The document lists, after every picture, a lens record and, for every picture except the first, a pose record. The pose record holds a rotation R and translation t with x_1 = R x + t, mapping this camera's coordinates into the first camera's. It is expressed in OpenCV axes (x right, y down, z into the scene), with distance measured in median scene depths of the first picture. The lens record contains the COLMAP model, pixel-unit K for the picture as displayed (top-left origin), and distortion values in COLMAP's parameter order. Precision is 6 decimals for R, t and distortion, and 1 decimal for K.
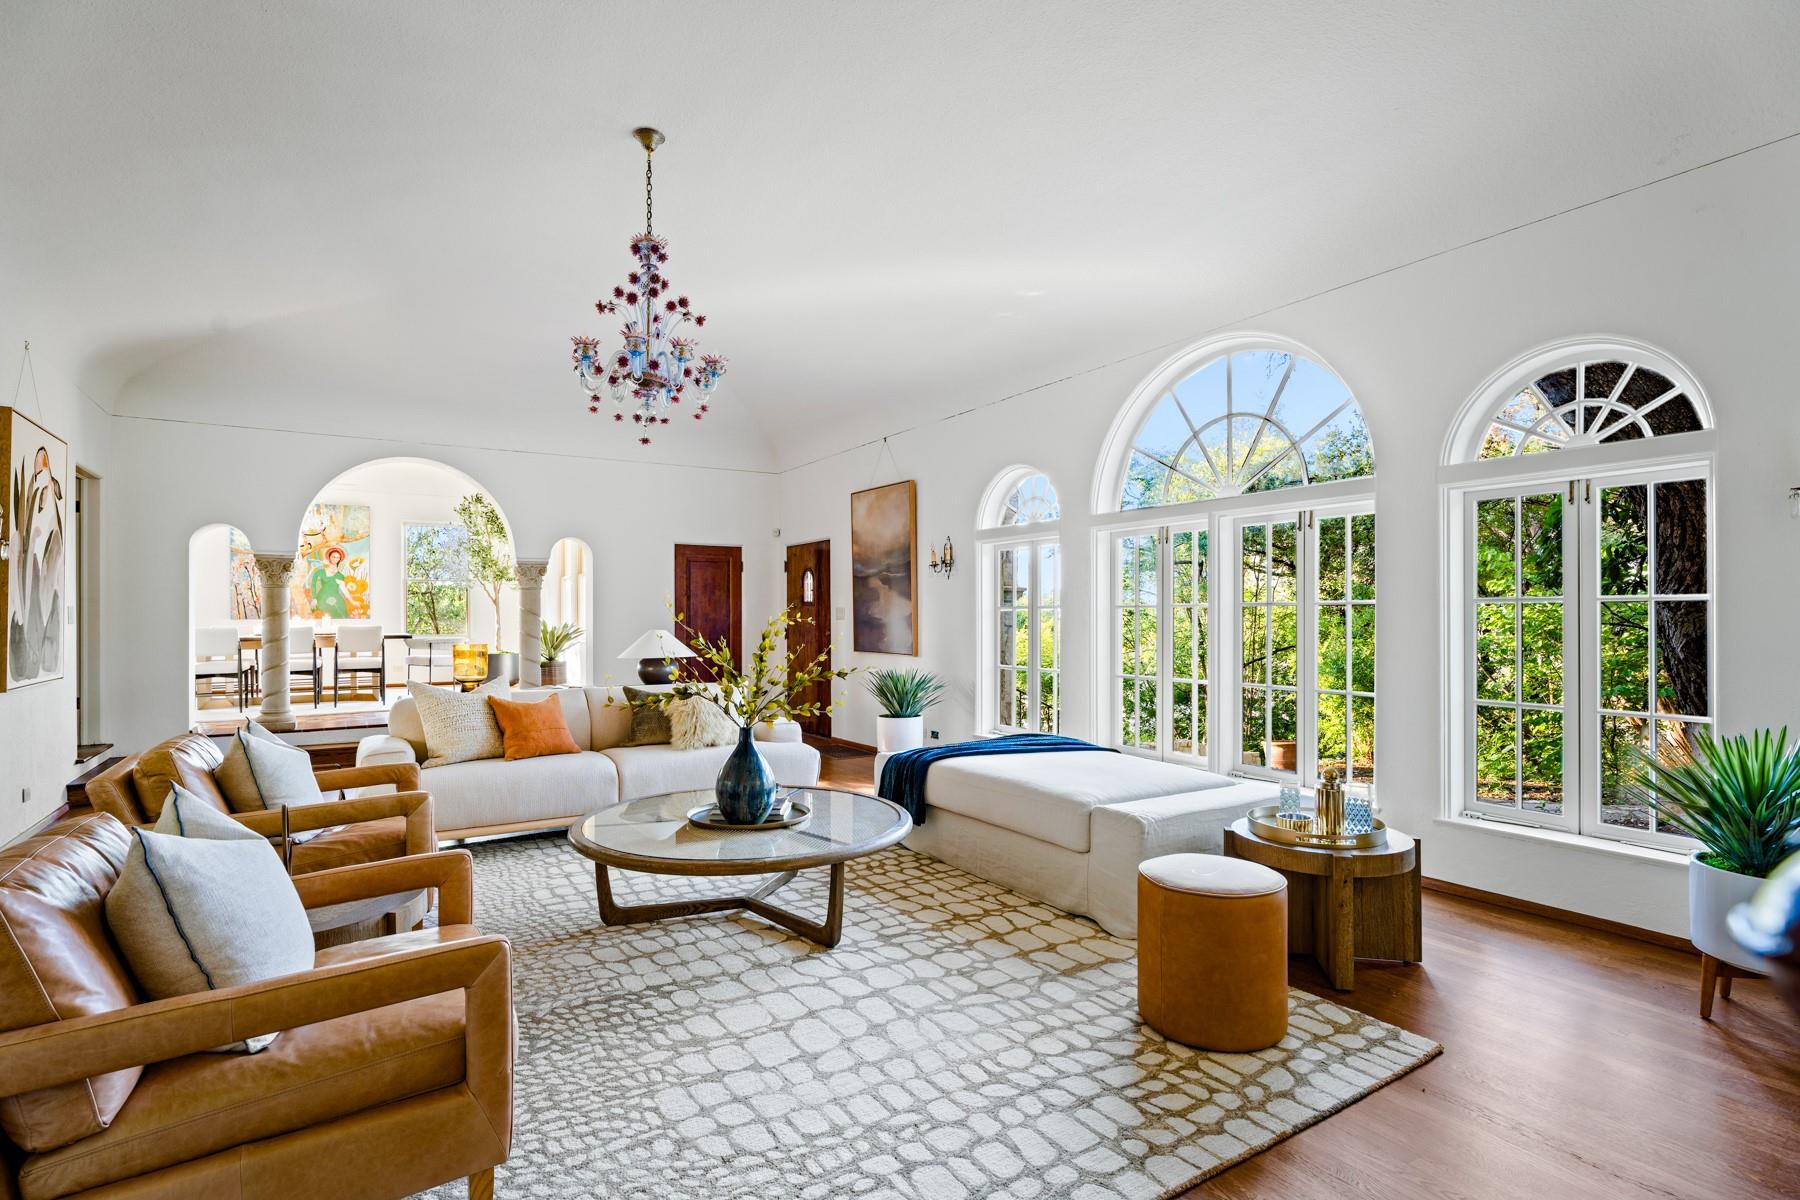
lens RADIAL K [[875.0, 0, 904.0], [0, 875.0, 610.1], [0, 0, 1]] dist [-0.004984, 0.001747]
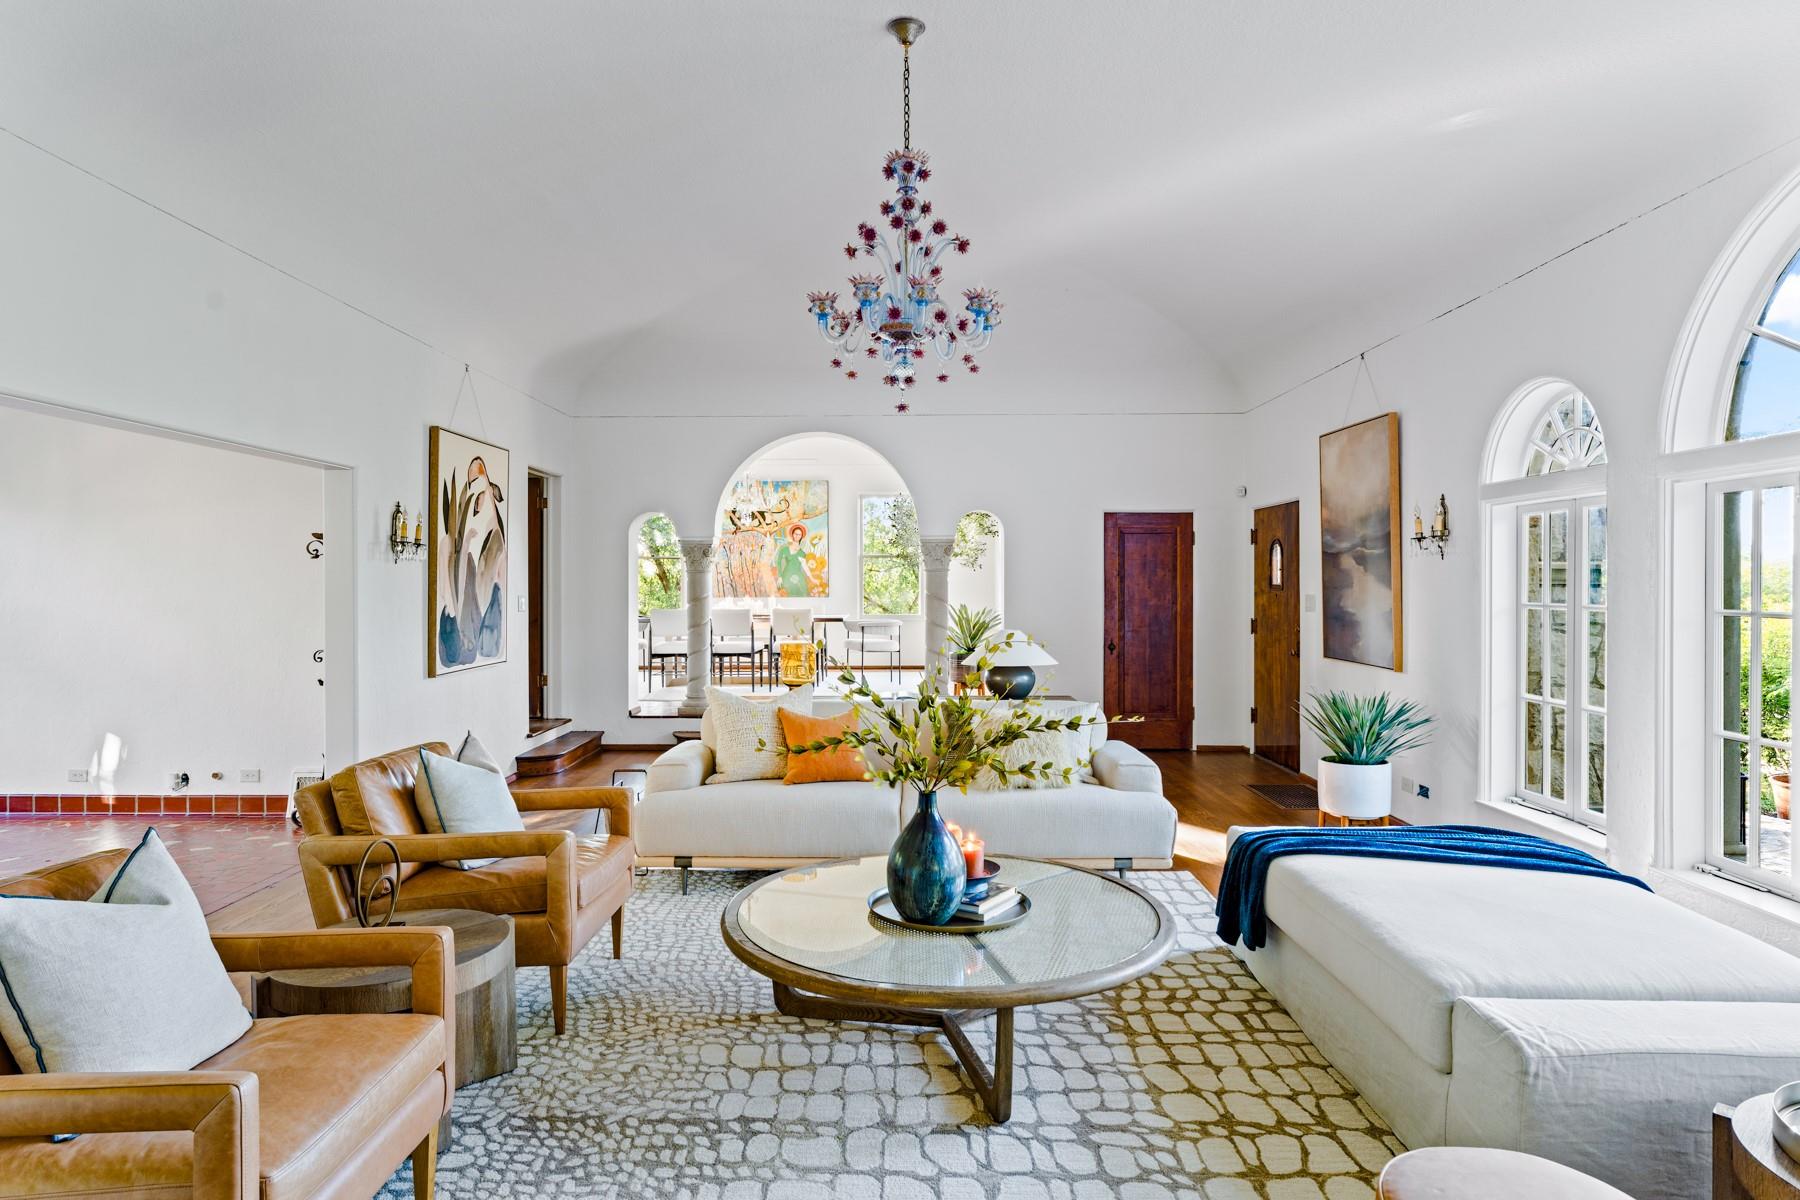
lens RADIAL K [[1049.7, 0, 889.8], [0, 1049.7, 582.0], [0, 0, 1]] dist [-0.008462, 0.002389]
pose [[0.837488, 0.002371, -0.546450, 0.221169], [0.001206, 0.999980, 0.006188, -0.039041], [0.546454, -0.005841, 0.837469, 0.183756]]
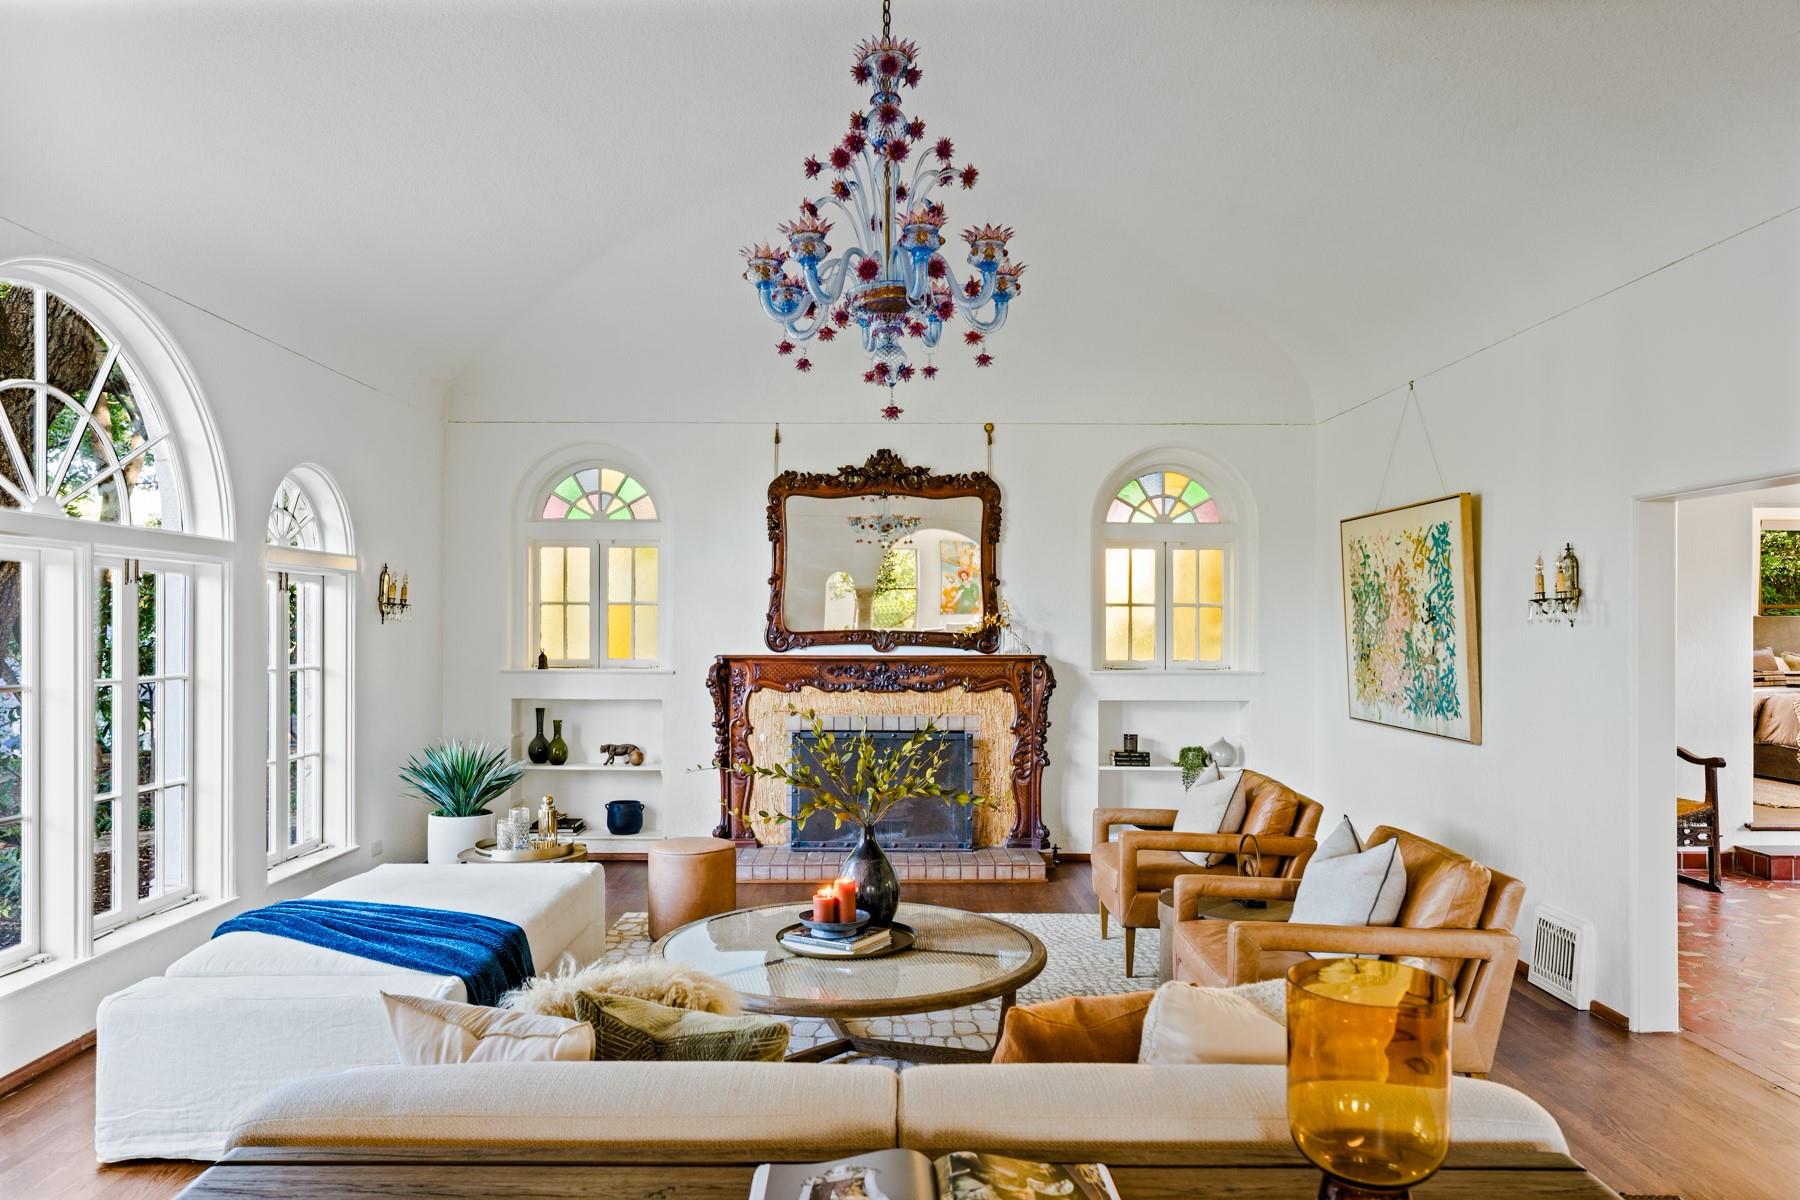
lens RADIAL K [[1119.7, 0, 910.9], [0, 1119.7, 615.8], [0, 0, 1]] dist [0.001979, 0.000190]
pose [[0.862616, -0.000622, -0.505859, 0.081961], [-0.004386, 0.999952, -0.008708, -0.057003], [0.505840, 0.009731, 0.862572, 0.394768]]
